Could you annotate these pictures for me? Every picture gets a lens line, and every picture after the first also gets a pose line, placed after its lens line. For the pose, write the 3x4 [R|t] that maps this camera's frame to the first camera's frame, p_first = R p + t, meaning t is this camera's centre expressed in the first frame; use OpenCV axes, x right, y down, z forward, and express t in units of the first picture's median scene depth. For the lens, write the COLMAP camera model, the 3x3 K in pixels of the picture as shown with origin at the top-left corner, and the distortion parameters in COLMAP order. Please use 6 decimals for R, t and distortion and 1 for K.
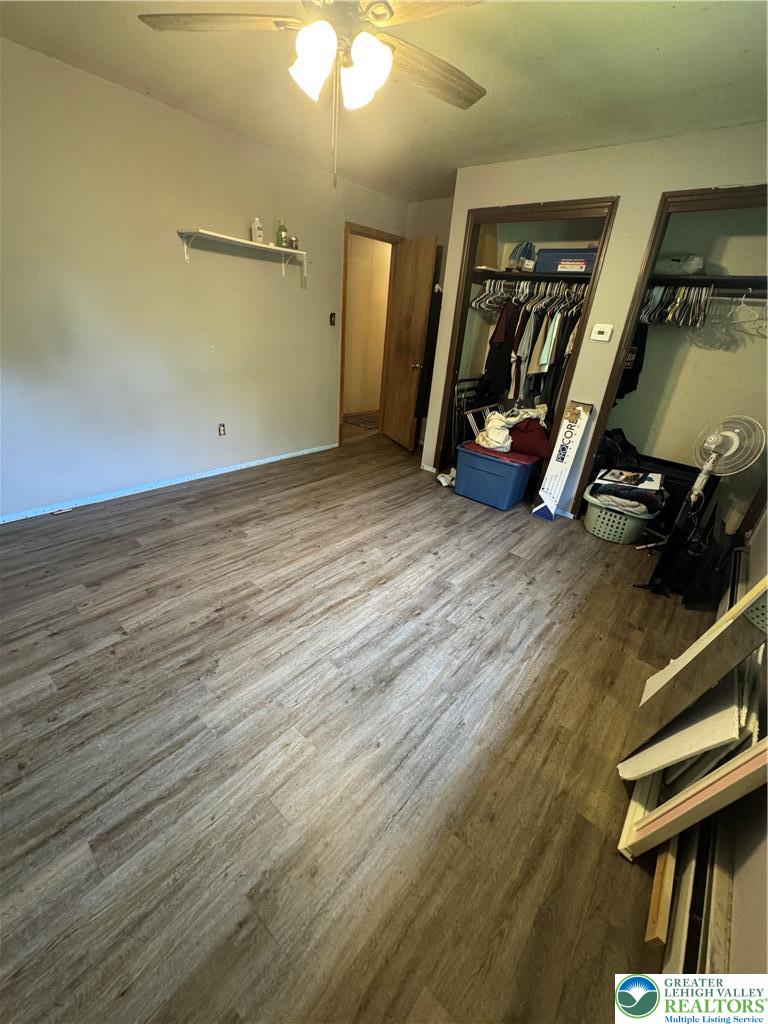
lens RADIAL K [[410.9, 0, 384.8], [0, 410.9, 510.0], [0, 0, 1]] dist [-0.004519, 0.000210]
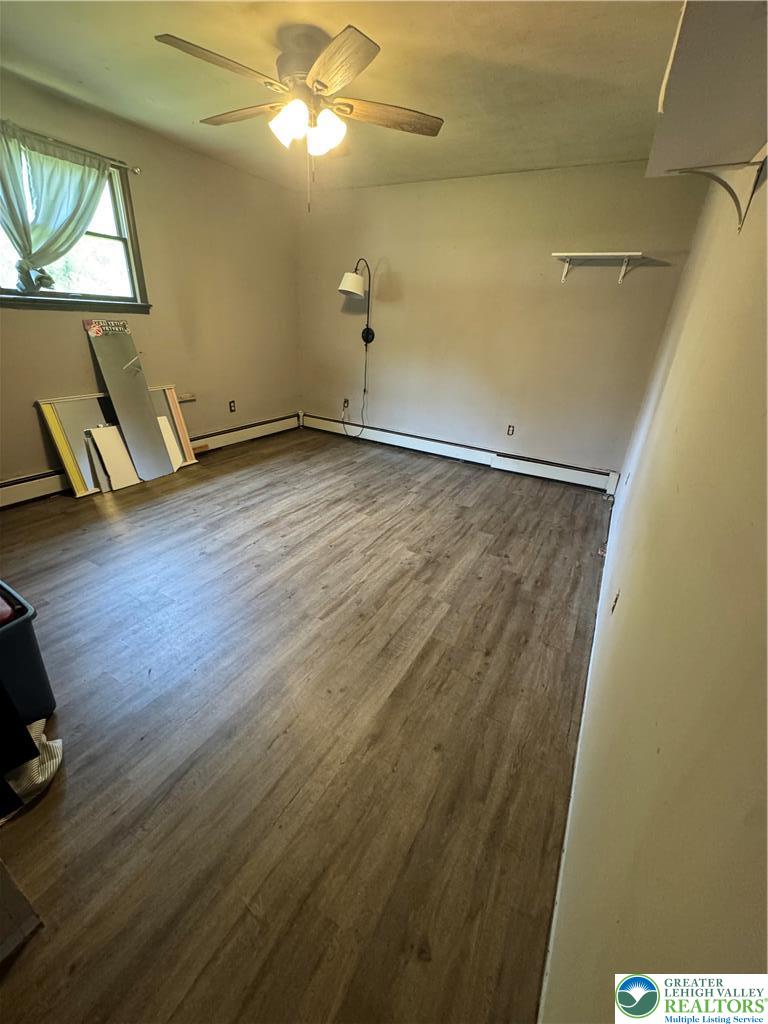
lens RADIAL K [[410.9, 0, 381.8], [0, 410.9, 509.9], [0, 0, 1]] dist [-0.004519, 0.000210]
pose [[-0.973538, -0.045030, -0.224044, -0.062521], [-0.200565, 0.638264, 0.743231, -0.810496], [0.109532, 0.768499, -0.630406, 1.761091]]
